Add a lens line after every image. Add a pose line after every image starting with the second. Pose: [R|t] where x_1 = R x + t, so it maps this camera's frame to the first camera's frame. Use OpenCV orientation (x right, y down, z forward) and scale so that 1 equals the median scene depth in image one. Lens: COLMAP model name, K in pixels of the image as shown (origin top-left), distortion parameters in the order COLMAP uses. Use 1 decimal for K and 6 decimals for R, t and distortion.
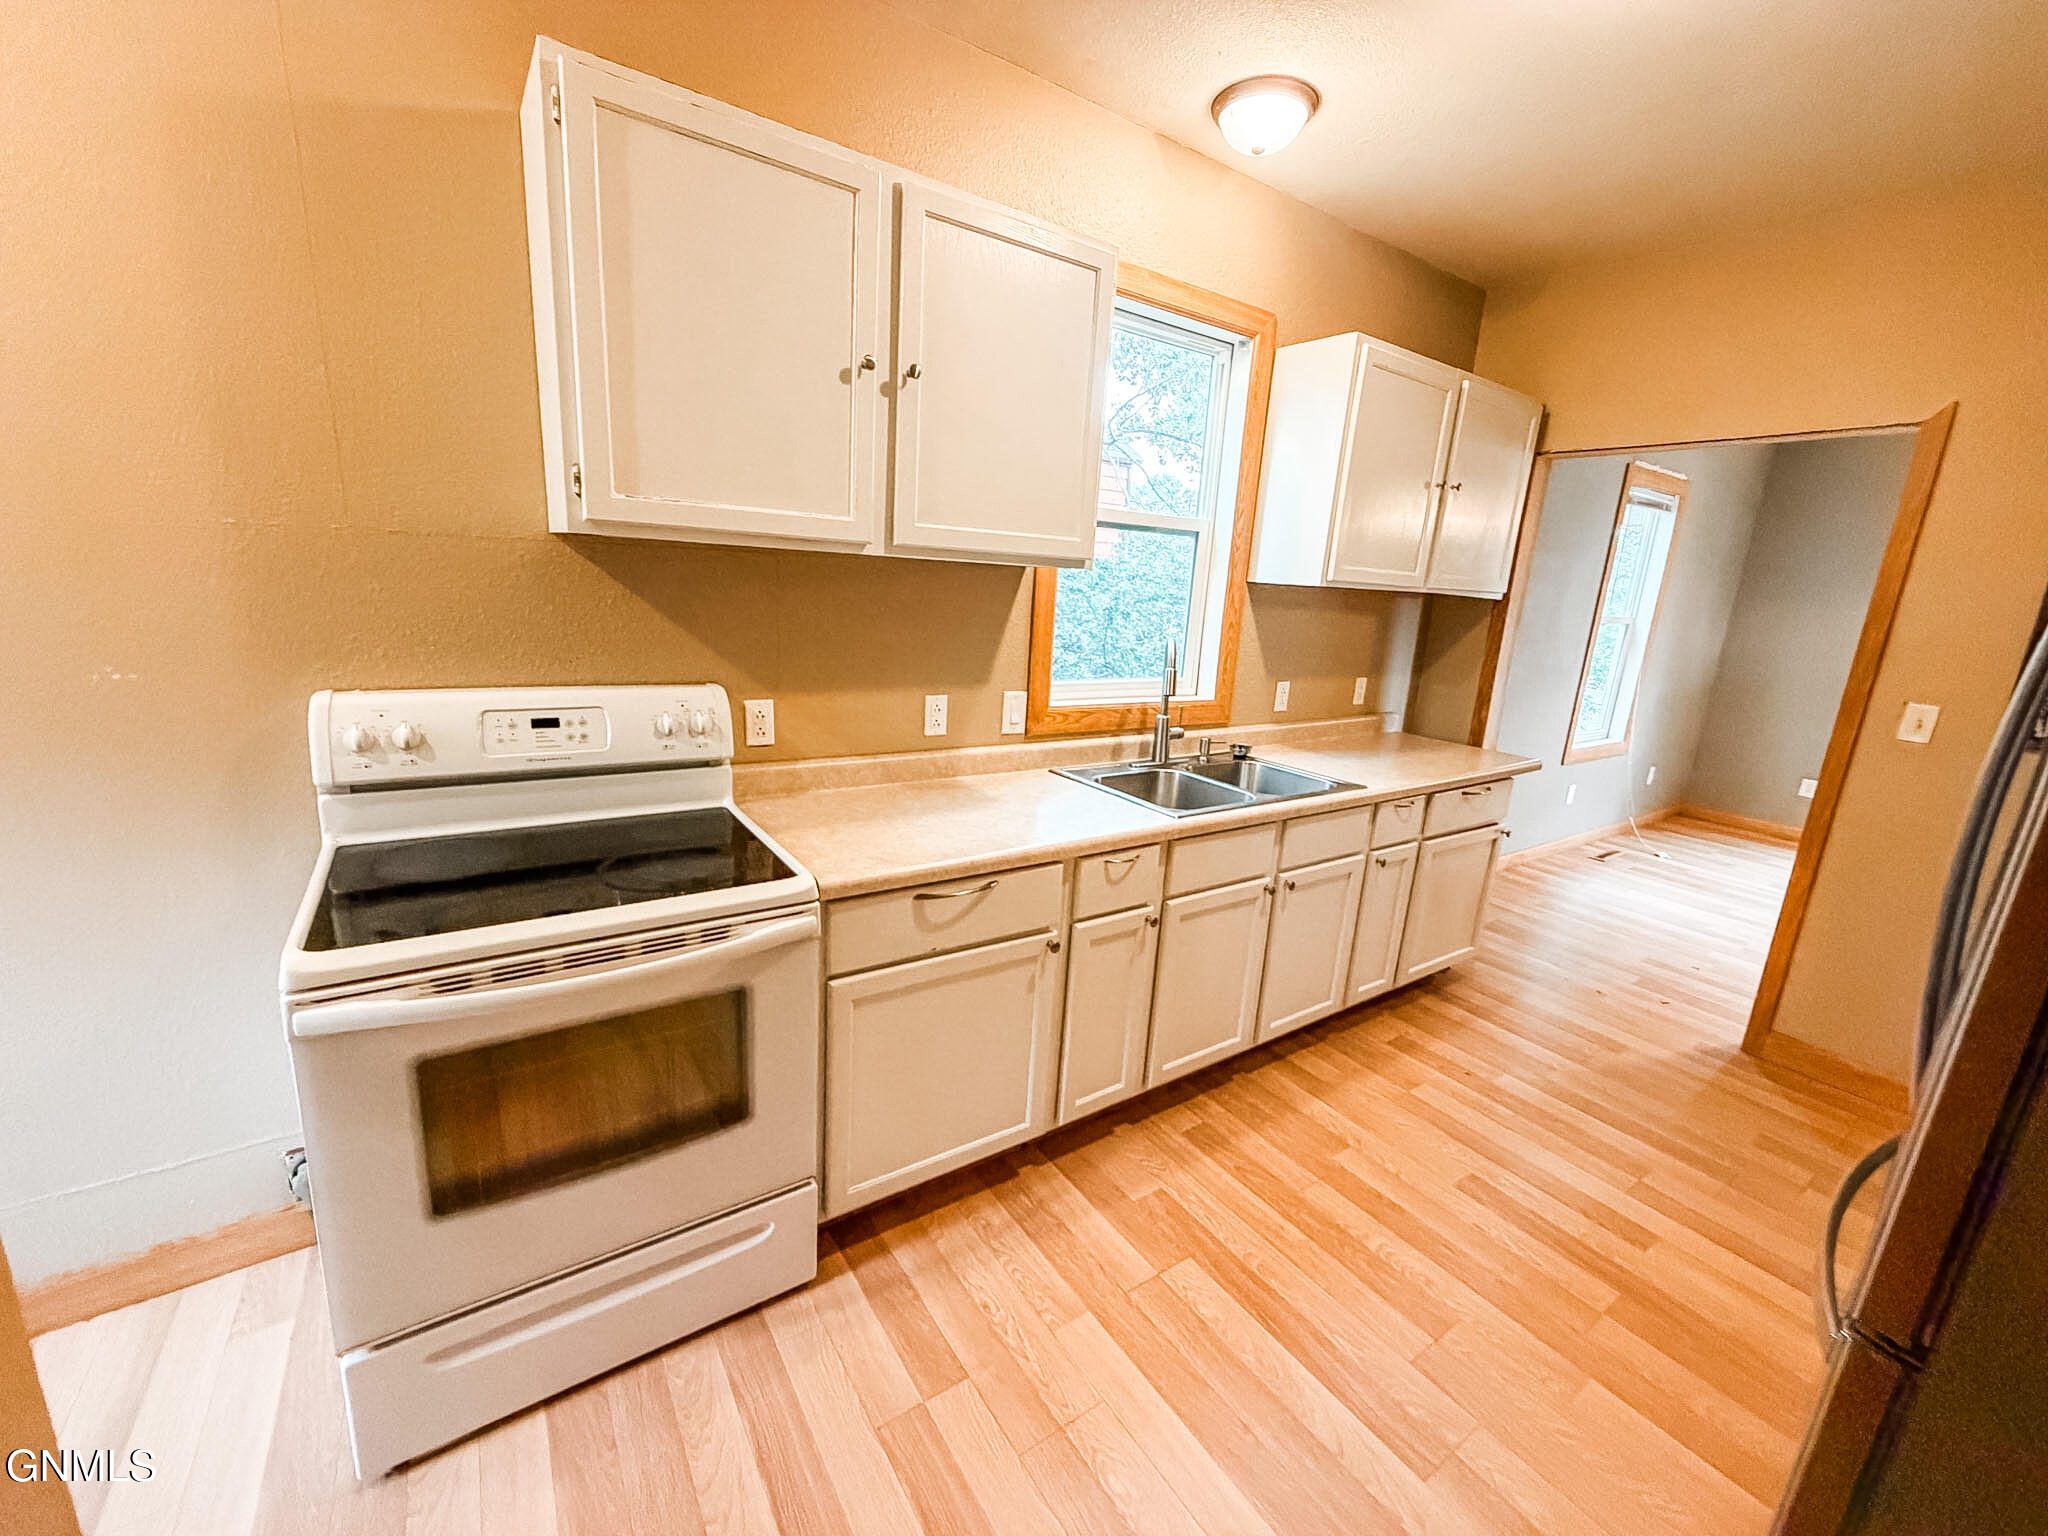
lens RADIAL K [[816.5, 0, 1017.7], [0, 816.5, 768.1], [0, 0, 1]] dist [-0.001002, 0.000720]
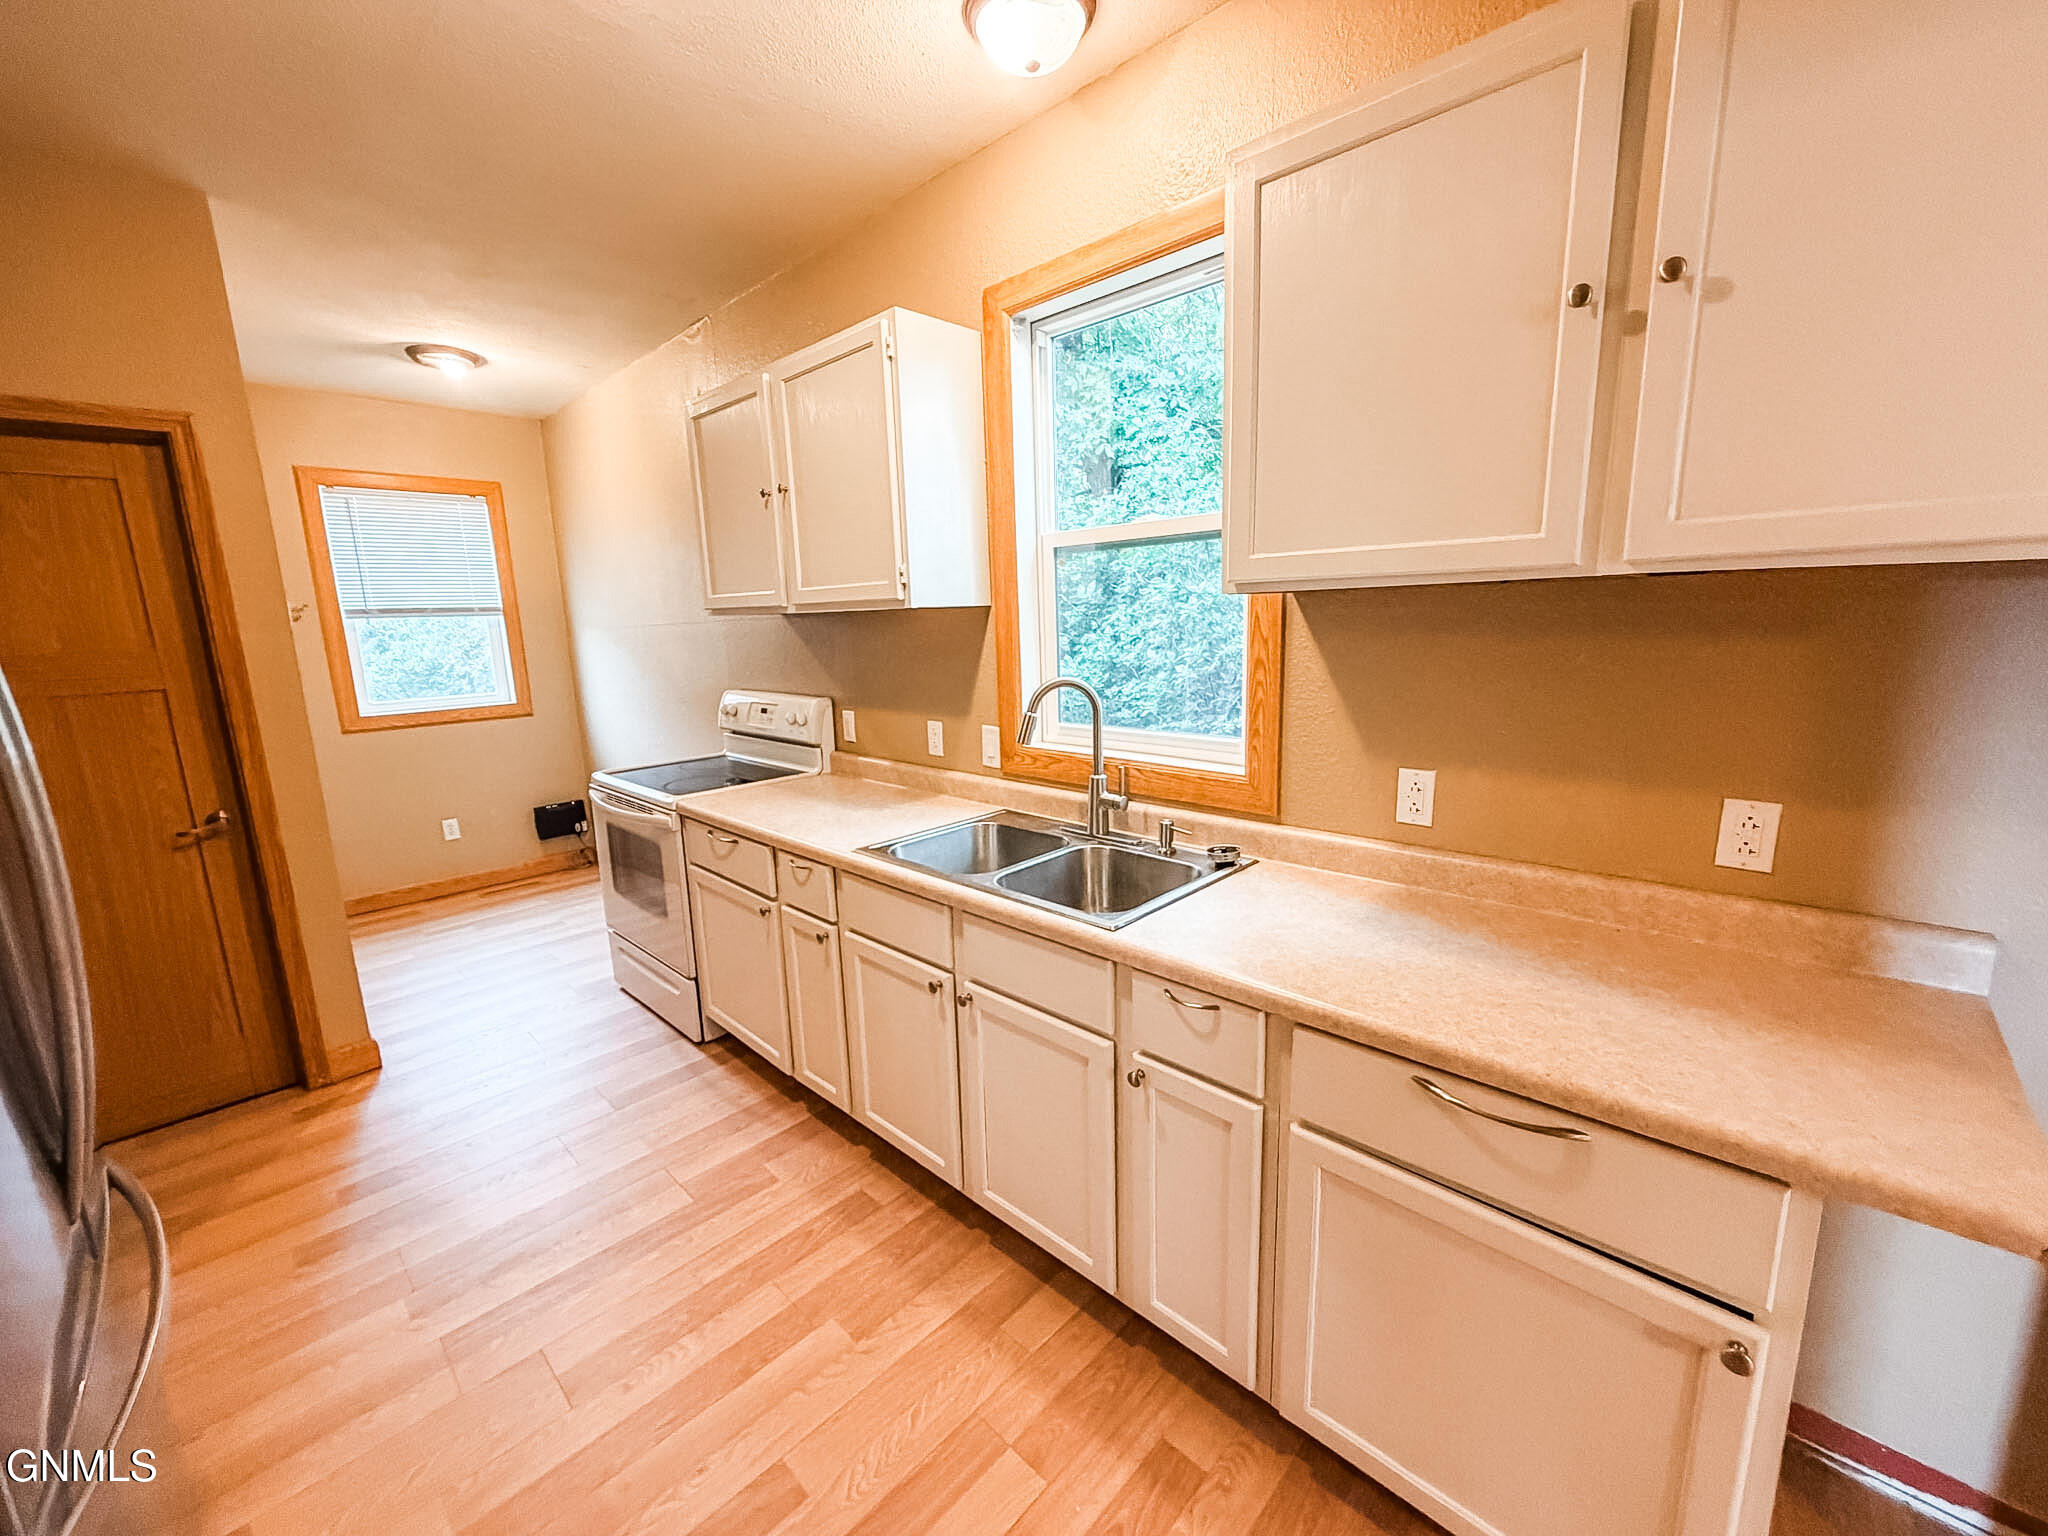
lens RADIAL K [[816.5, 0, 1017.7], [0, 816.5, 768.1], [0, 0, 1]] dist [-0.001002, 0.000720]
pose [[0.201509, 0.117140, -0.972457, 1.103323], [-0.182875, 0.979865, 0.080137, -0.142506], [0.962263, 0.161690, 0.218874, 0.888721]]
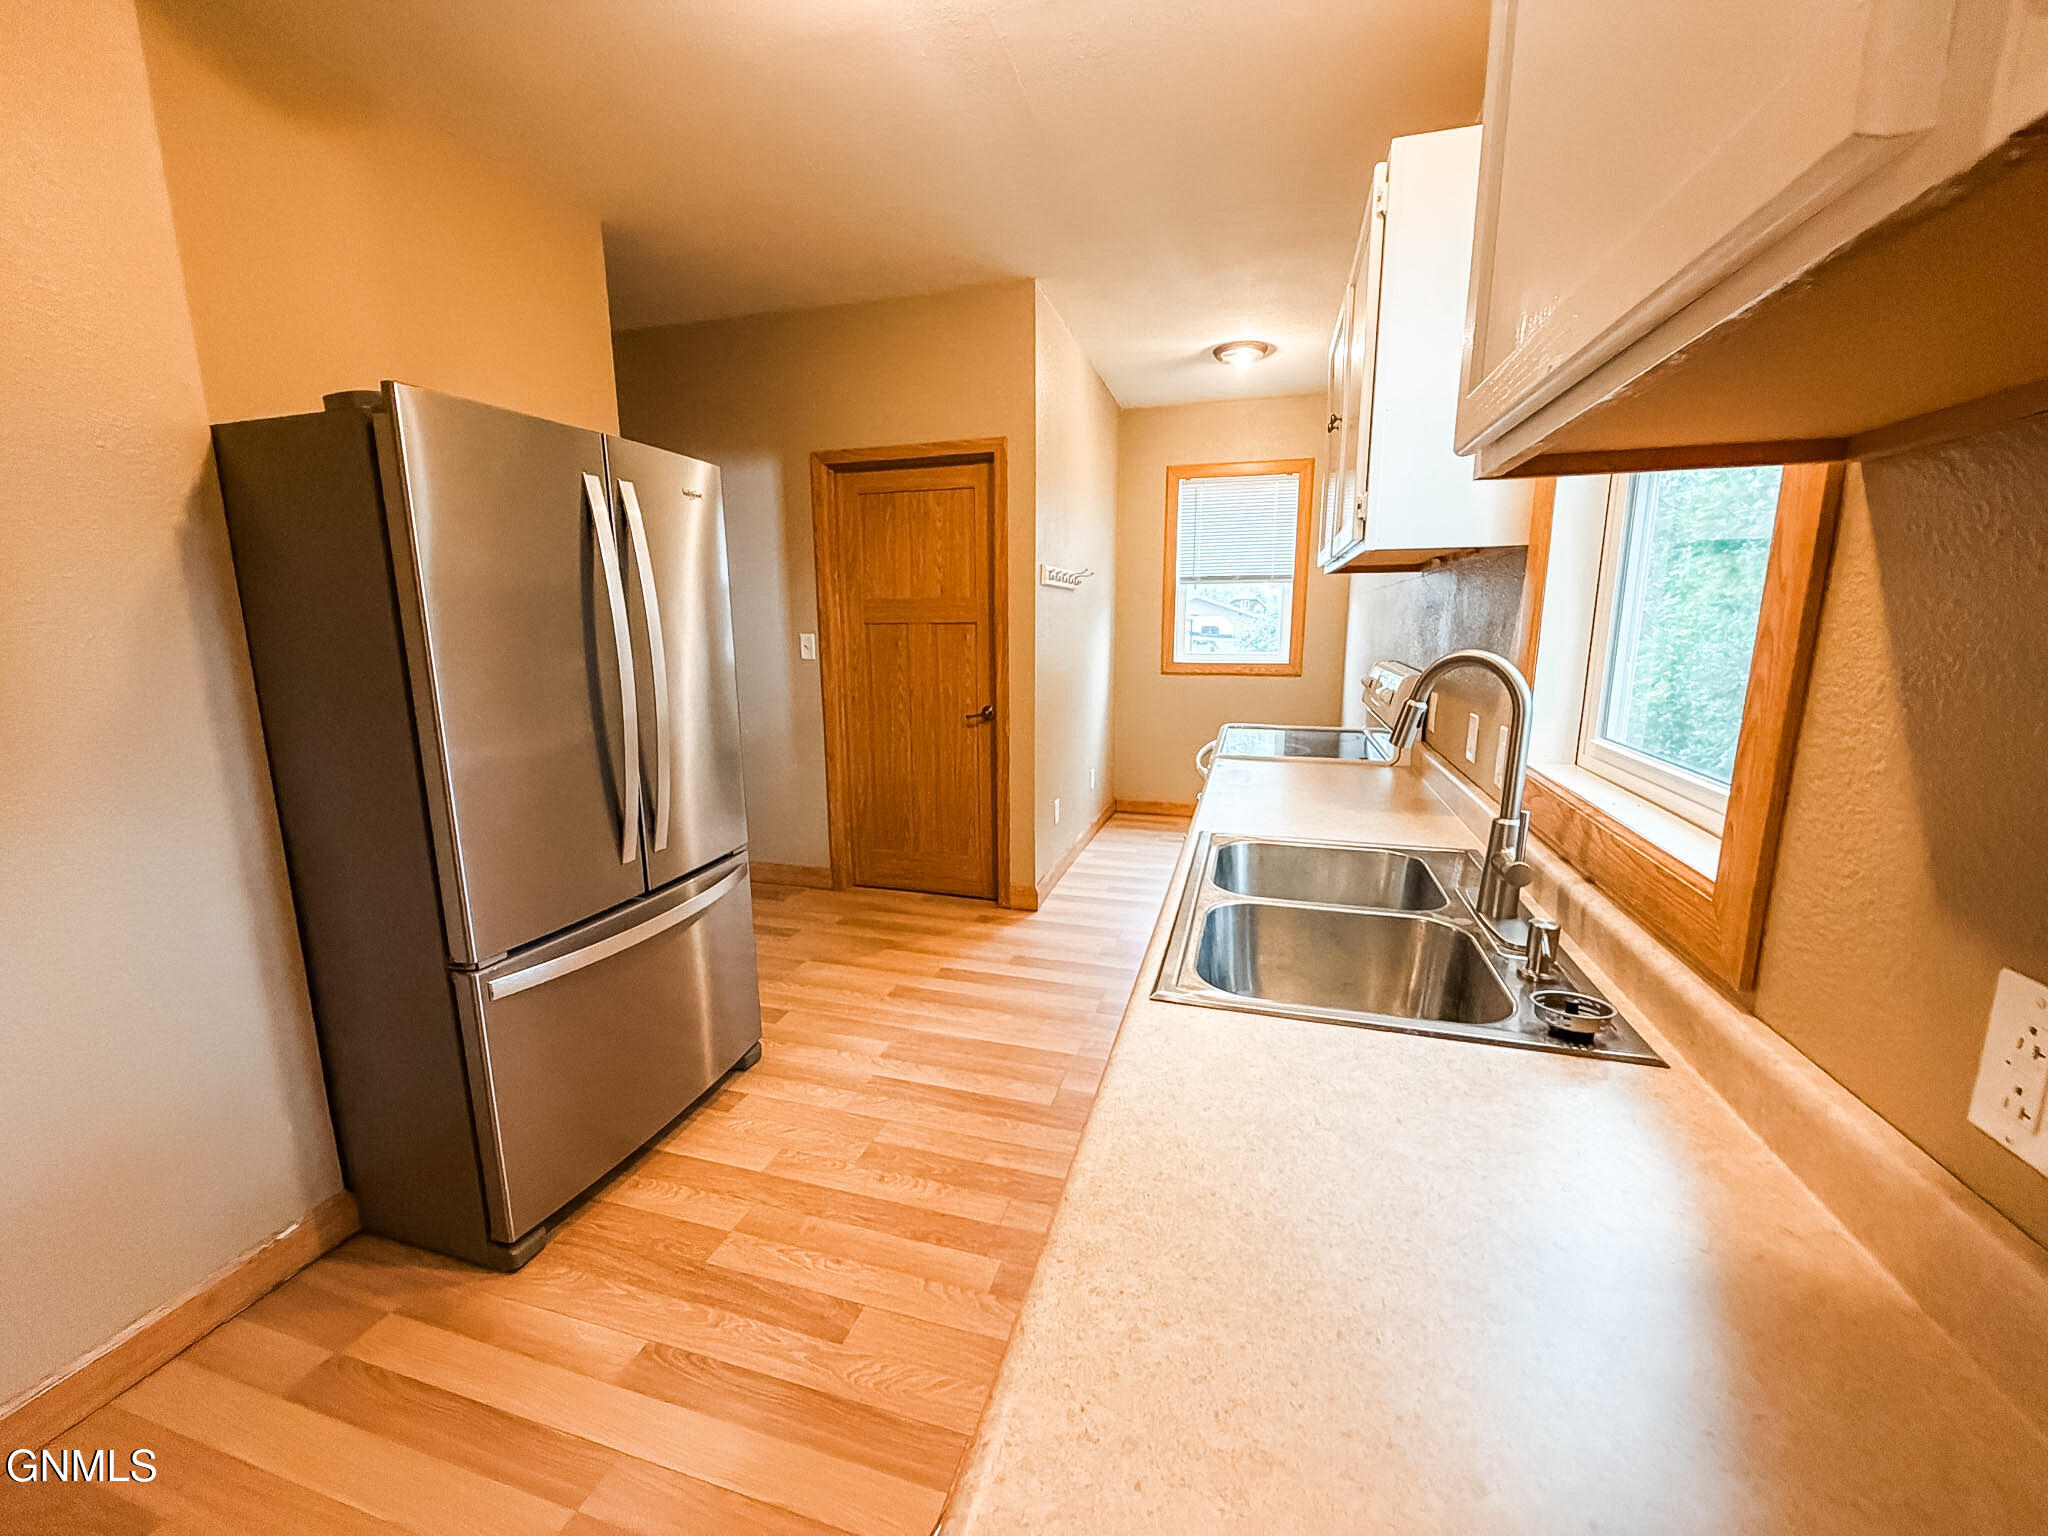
lens RADIAL K [[816.5, 0, 1017.7], [0, 816.5, 768.1], [0, 0, 1]] dist [-0.001002, 0.000720]
pose [[-0.774656, 0.062985, -0.629238, 0.823373], [-0.185184, 0.928814, 0.320953, -0.226238], [0.604660, 0.365153, -0.707848, 1.363133]]
